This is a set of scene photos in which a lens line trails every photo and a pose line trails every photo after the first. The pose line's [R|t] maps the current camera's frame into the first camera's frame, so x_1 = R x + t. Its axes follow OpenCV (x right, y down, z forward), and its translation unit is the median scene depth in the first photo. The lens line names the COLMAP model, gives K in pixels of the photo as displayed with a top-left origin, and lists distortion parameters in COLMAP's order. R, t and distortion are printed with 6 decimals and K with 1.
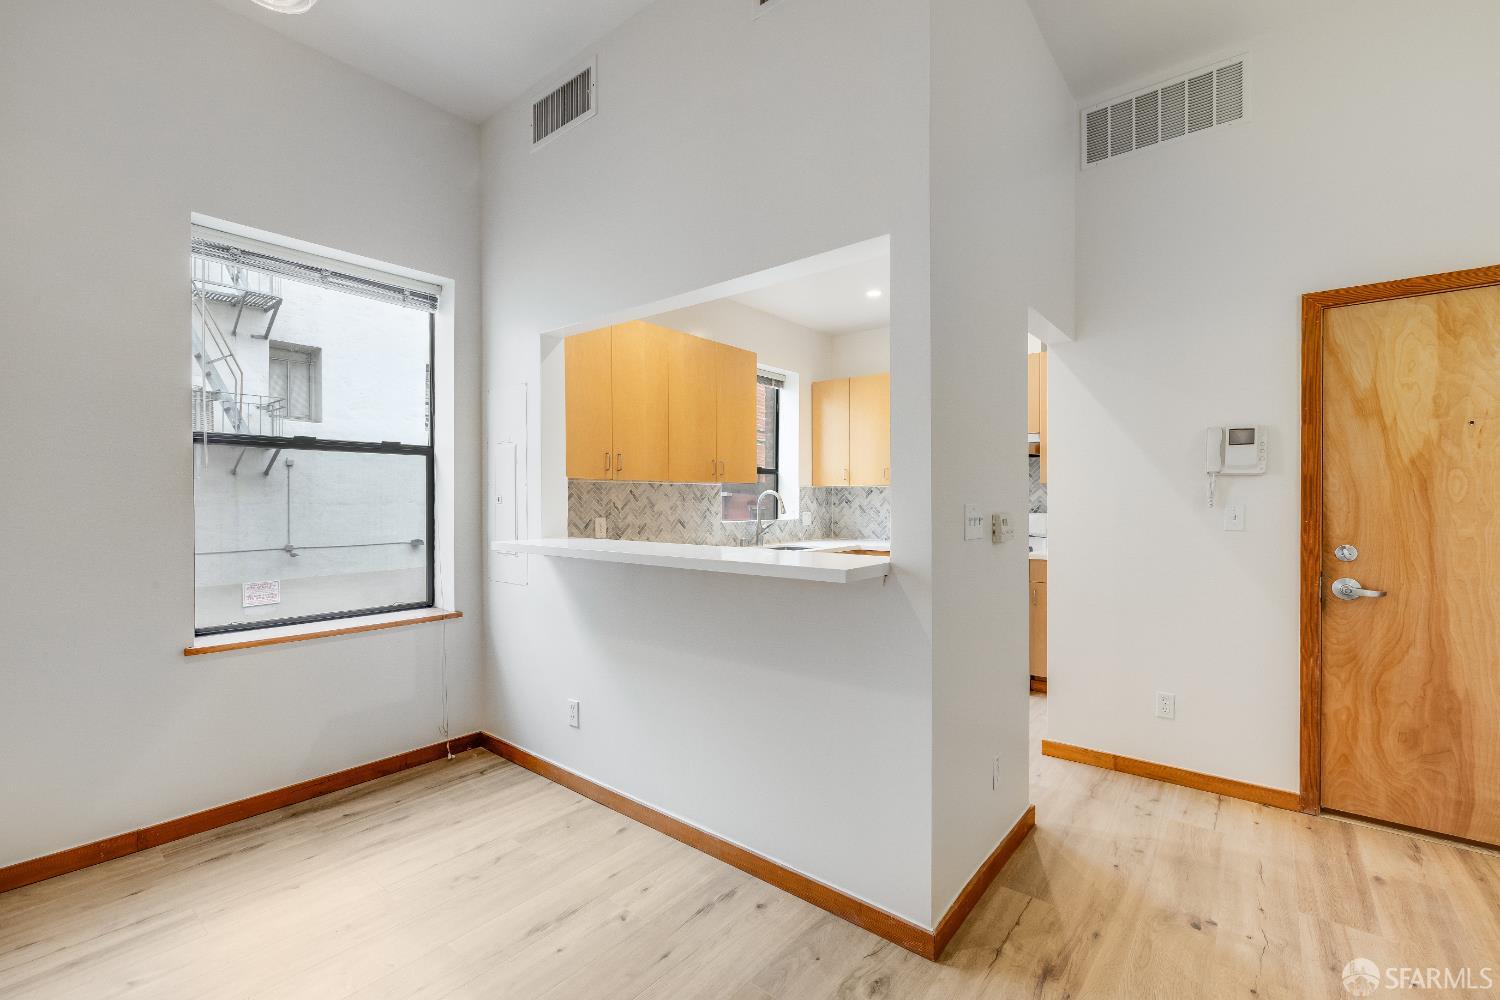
lens RADIAL K [[636.0, 0, 741.6], [0, 636.0, 510.8], [0, 0, 1]] dist [0.000173, -0.000562]
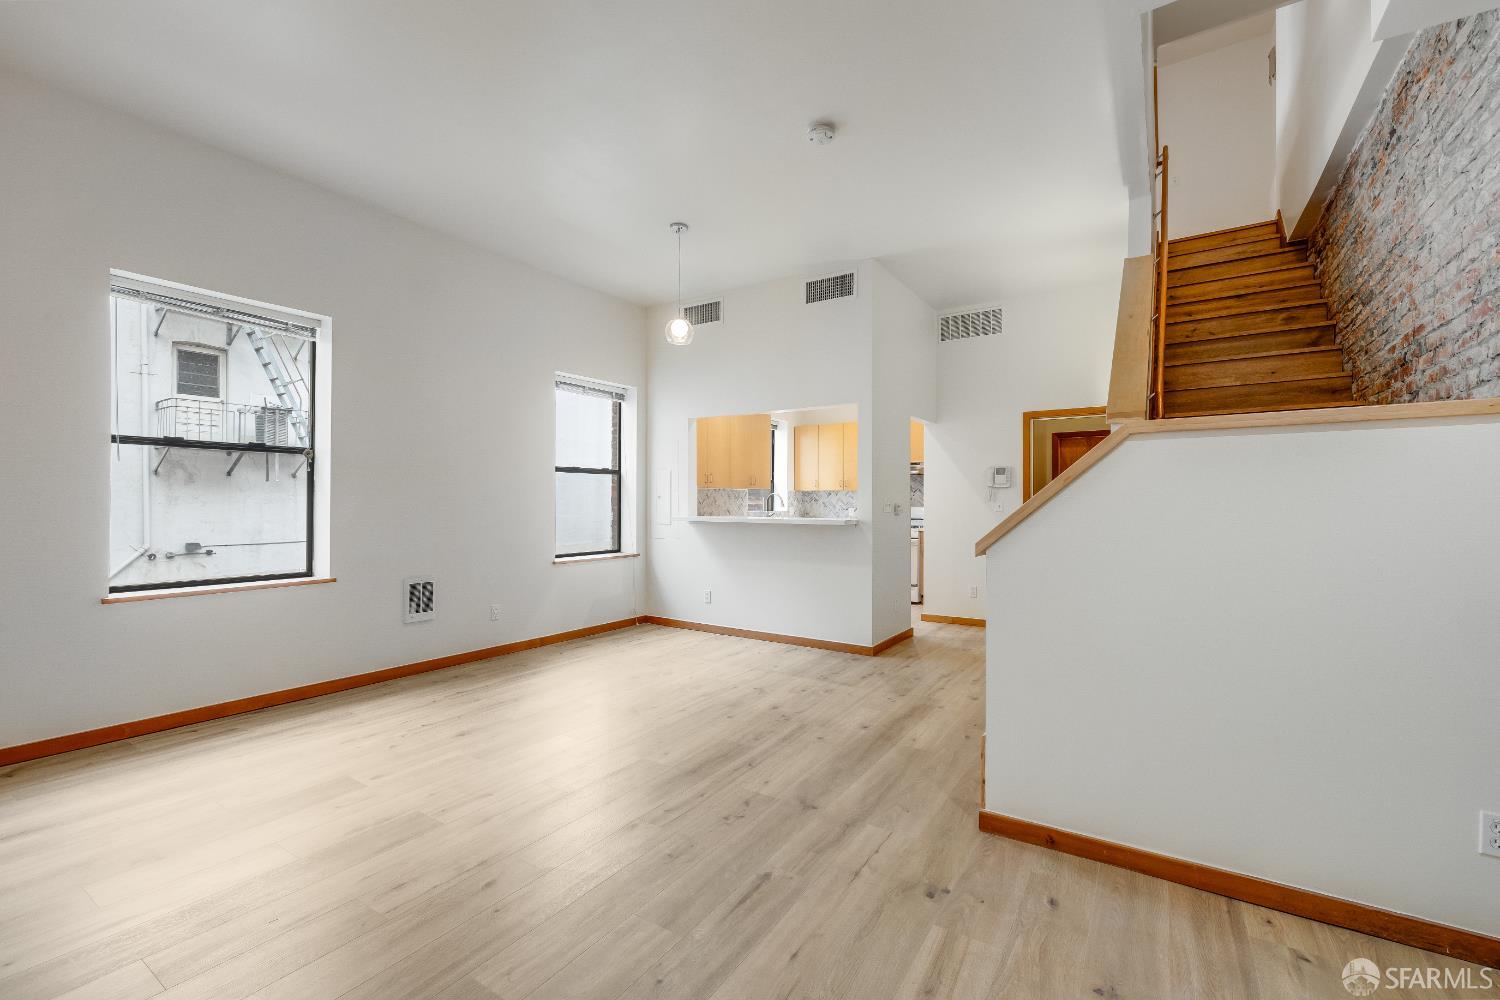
lens RADIAL K [[636.0, 0, 725.7], [0, 636.0, 507.4], [0, 0, 1]] dist [0.000173, -0.000562]
pose [[0.996730, 0.002858, 0.080748, -0.263145], [-0.002242, 0.999968, -0.007712, 0.023281], [-0.080767, 0.007505, 0.996705, -0.803767]]
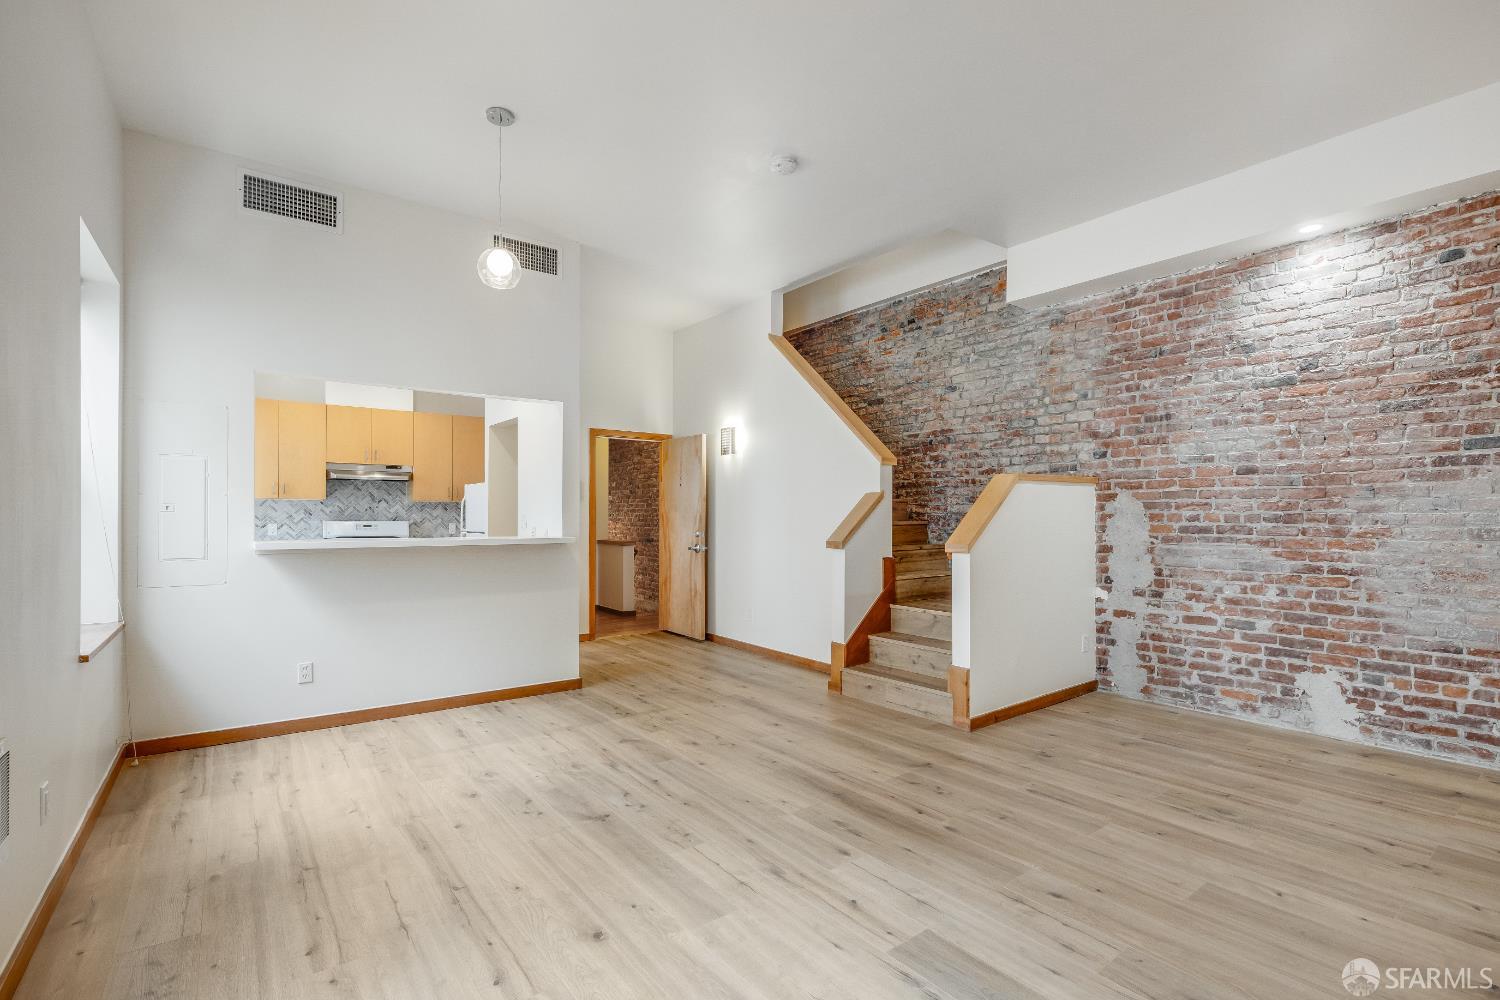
lens RADIAL K [[709.1, 0, 772.1], [0, 709.1, 520.5], [0, 0, 1]] dist [-0.003564, -0.000259]
pose [[0.218266, -0.005540, 0.975874, -1.026877], [0.014368, 0.999894, 0.002462, 0.011230], [-0.975784, 0.013484, 0.218322, -0.177998]]
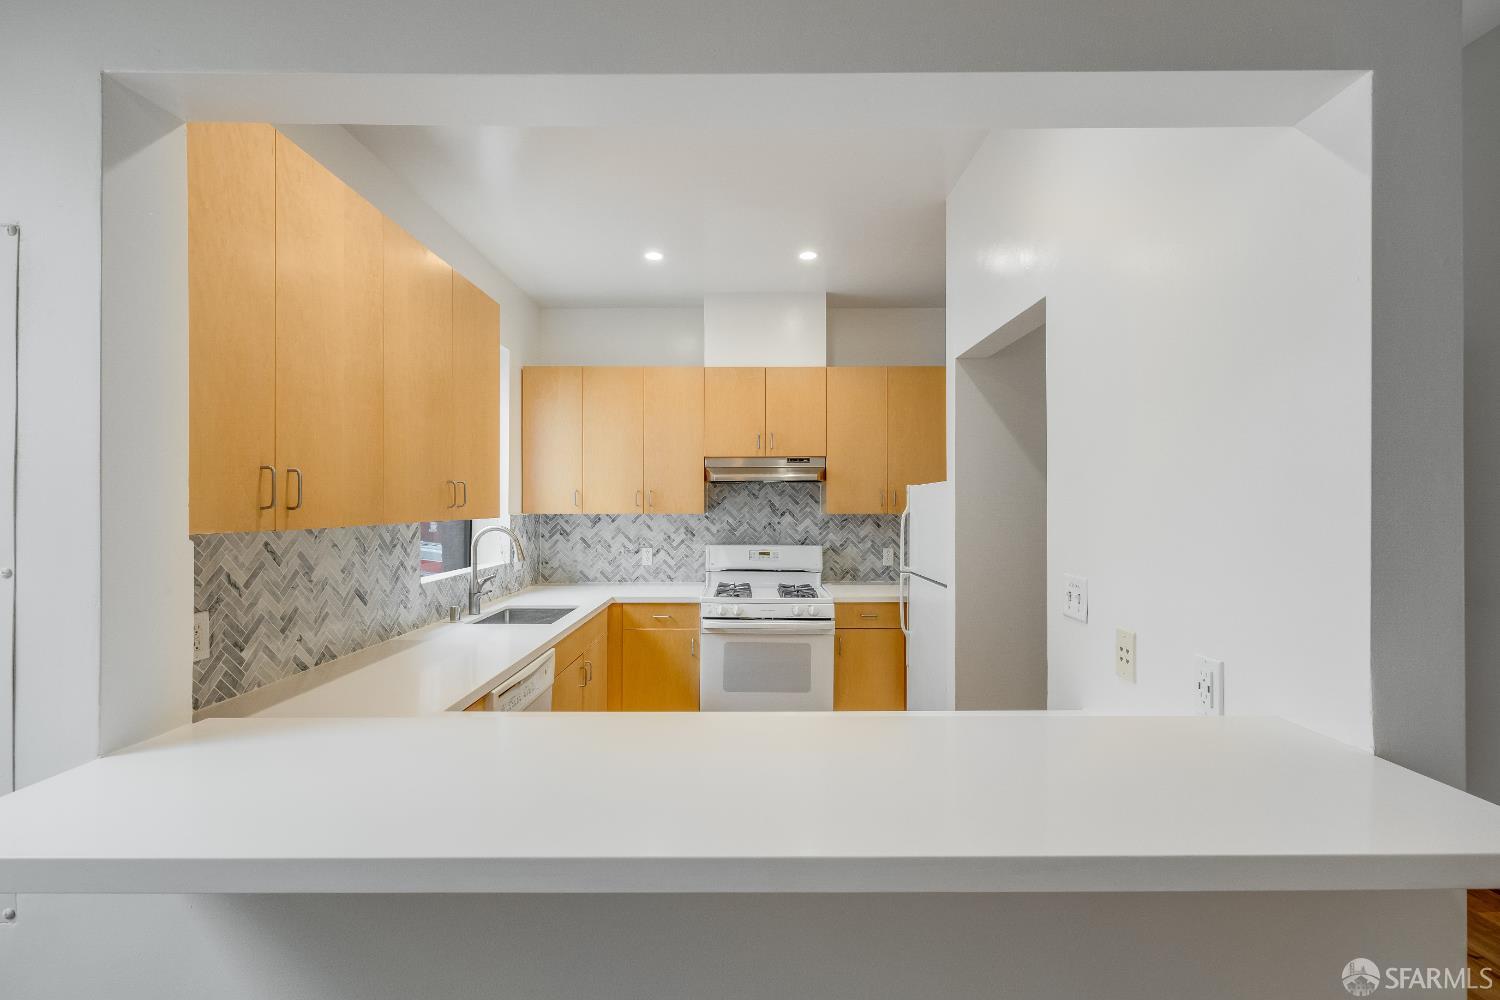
lens RADIAL K [[636.0, 0, 745.5], [0, 636.0, 505.4], [0, 0, 1]] dist [0.000173, -0.000562]
pose [[0.773829, -0.000806, 0.633394, -0.195373], [0.012199, 0.999833, -0.013632, -0.048195], [-0.633277, 0.018275, 0.773709, 0.418595]]
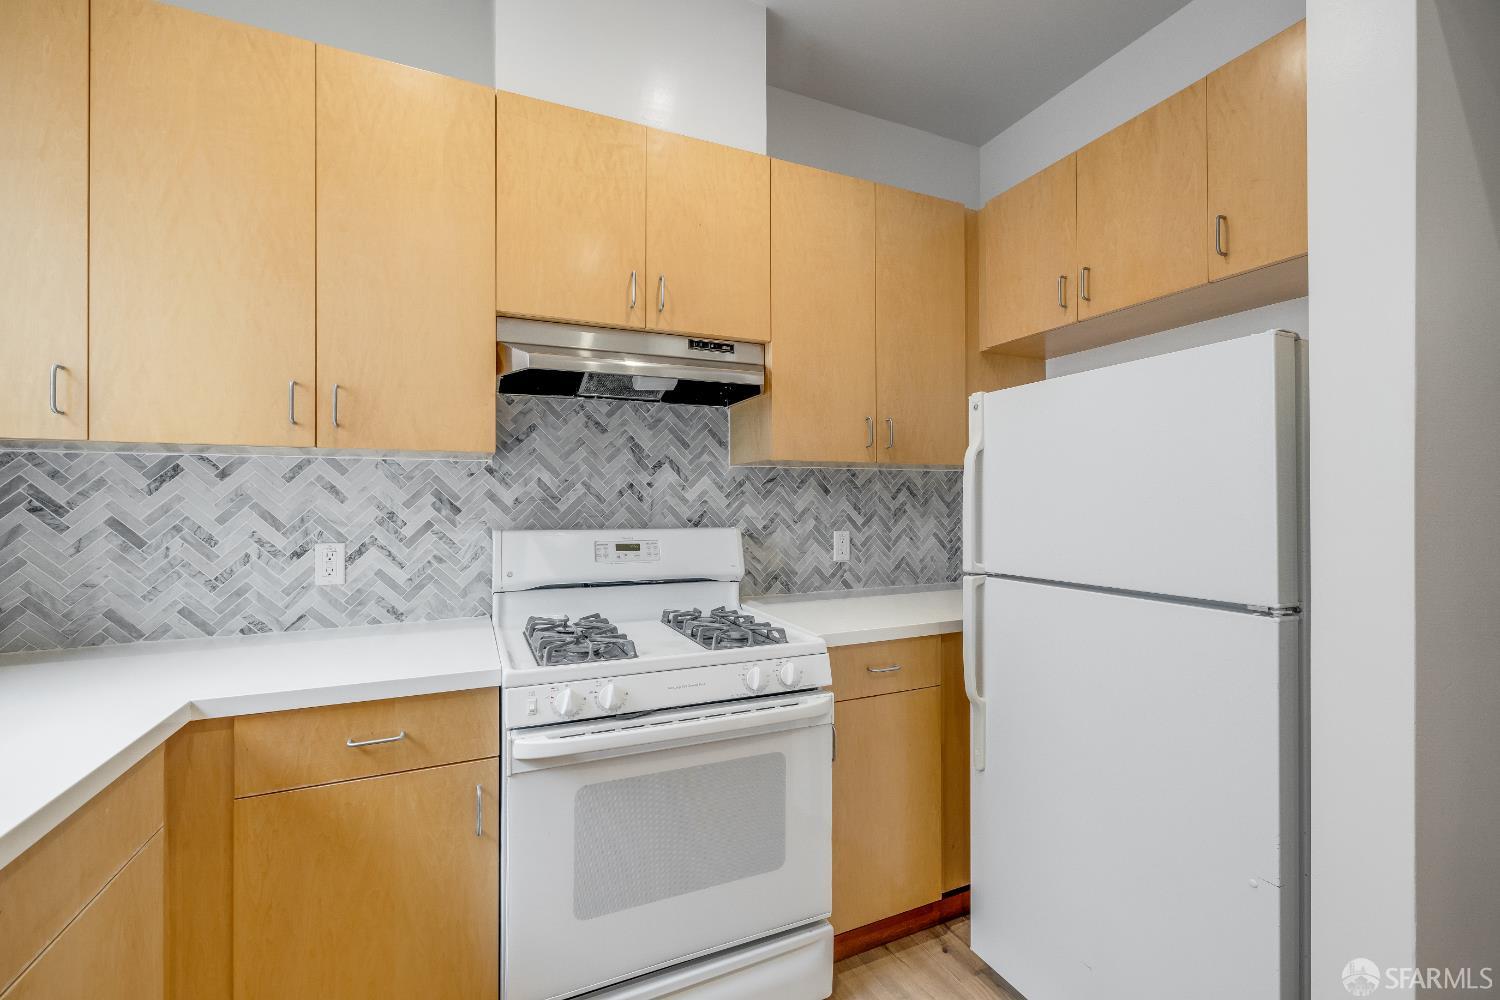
lens RADIAL K [[636.0, 0, 764.1], [0, 636.0, 502.2], [0, 0, 1]] dist [0.000173, -0.000562]
pose [[0.429993, -0.001481, 0.902831, 0.085395], [0.018851, 0.999795, -0.007338, -0.012849], [-0.902635, 0.020174, 0.429933, 0.889717]]
